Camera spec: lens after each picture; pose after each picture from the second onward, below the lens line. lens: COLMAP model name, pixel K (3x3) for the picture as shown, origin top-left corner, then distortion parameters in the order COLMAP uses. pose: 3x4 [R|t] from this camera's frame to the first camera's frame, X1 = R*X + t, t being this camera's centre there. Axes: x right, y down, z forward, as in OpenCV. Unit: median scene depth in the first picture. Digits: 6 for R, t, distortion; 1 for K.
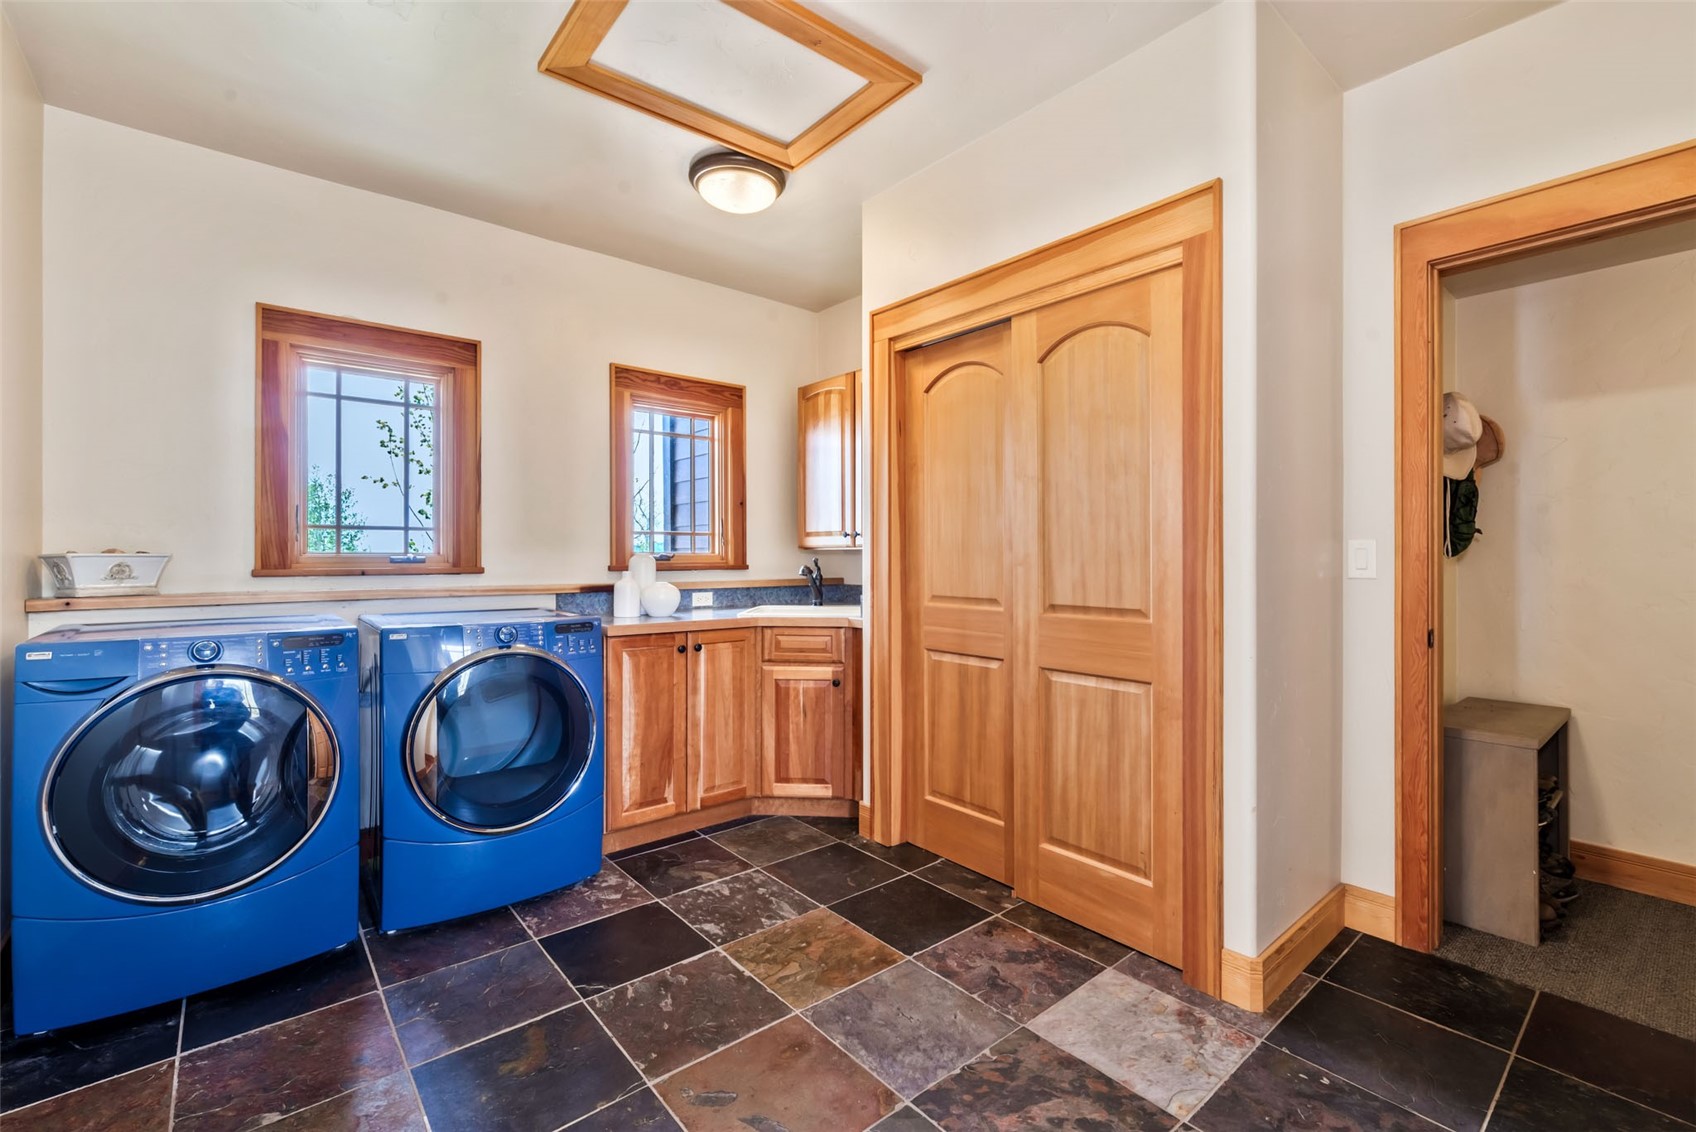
lens RADIAL K [[728.0, 0, 845.0], [0, 728.0, 553.8], [0, 0, 1]] dist [0.001946, 0.000067]
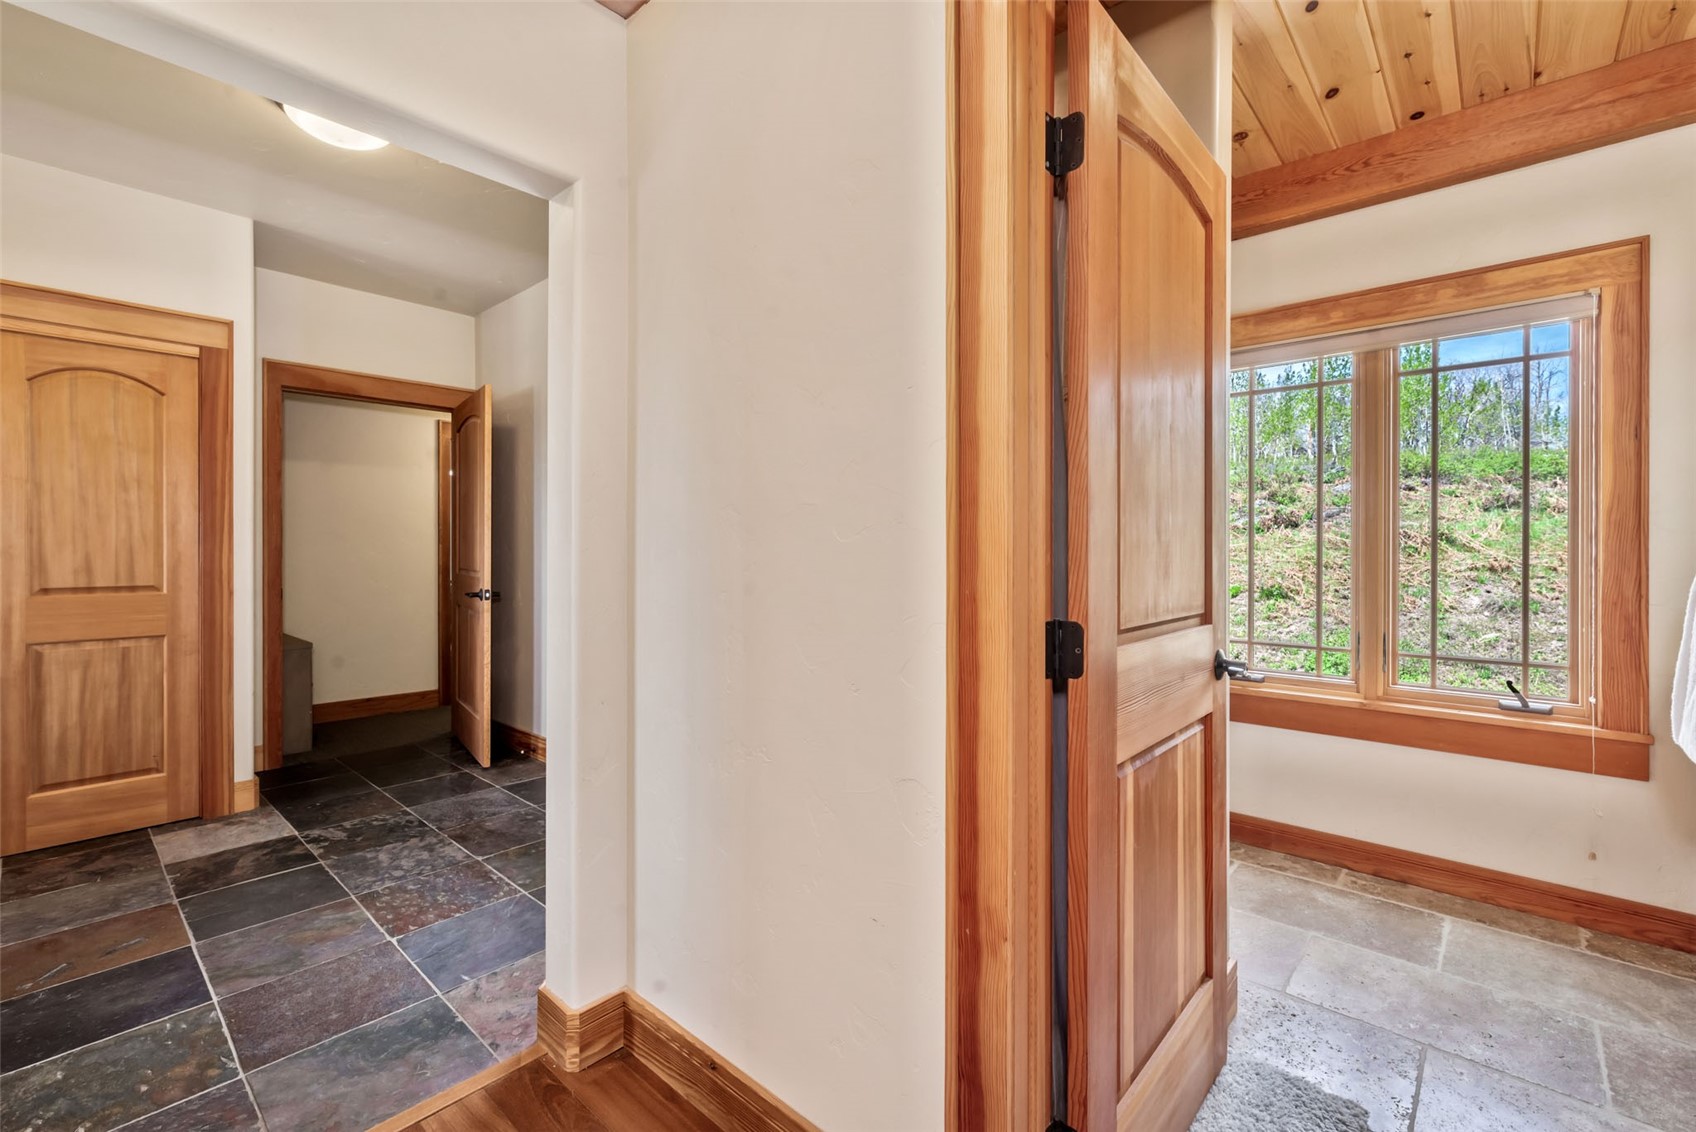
lens RADIAL K [[728.0, 0, 841.7], [0, 728.0, 555.2], [0, 0, 1]] dist [0.001946, 0.000067]
pose [[-0.134779, -0.004766, 0.990864, -1.157543], [-0.002802, 0.999986, 0.004428, 0.008001], [-0.990872, -0.002180, -0.134791, -0.132538]]
